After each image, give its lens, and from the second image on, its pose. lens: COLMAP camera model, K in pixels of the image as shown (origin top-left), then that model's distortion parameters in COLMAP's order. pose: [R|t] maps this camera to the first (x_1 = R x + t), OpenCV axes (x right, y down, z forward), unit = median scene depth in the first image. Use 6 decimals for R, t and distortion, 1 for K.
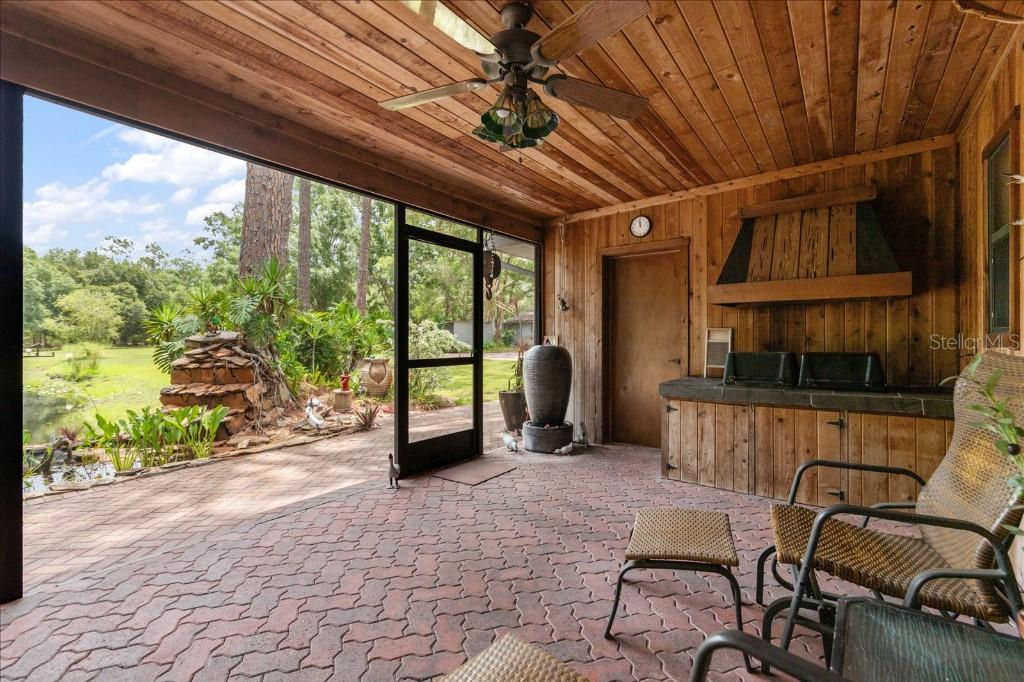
lens RADIAL K [[443.5, 0, 528.9], [0, 443.5, 339.5], [0, 0, 1]] dist [0.000875, 0.000020]
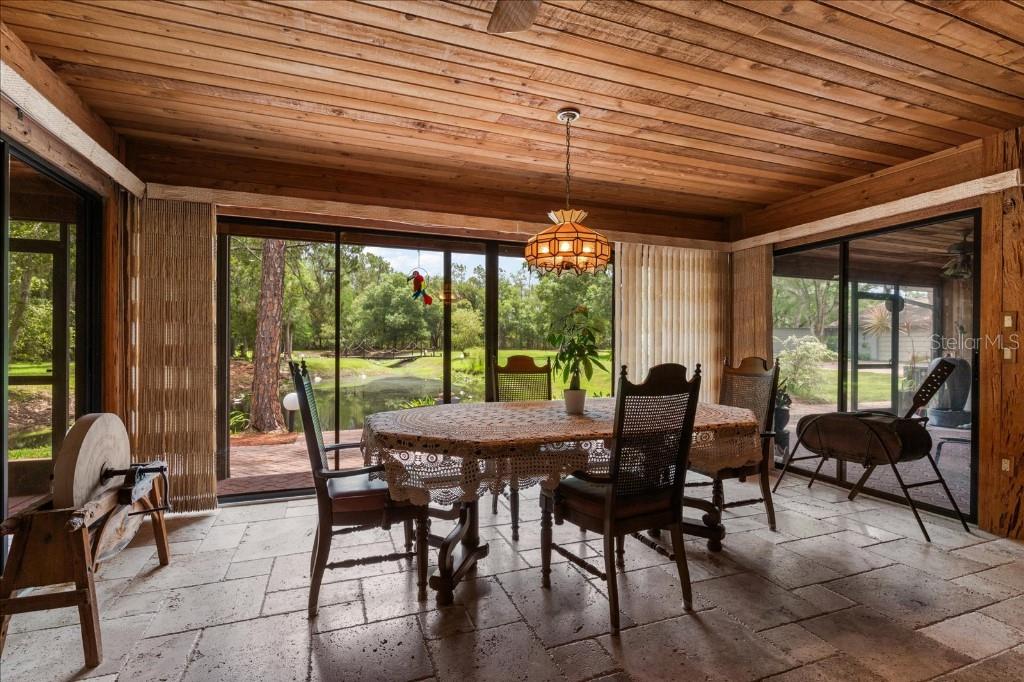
lens RADIAL K [[488.3, 0, 512.0], [0, 488.3, 341.0], [0, 0, 1]] dist [-0.000021, -0.000330]
pose [[0.831144, 0.004849, -0.556036, -0.238916], [-0.010341, 0.999924, -0.006738, -0.014584], [0.555961, 0.011350, 0.831131, -1.063737]]
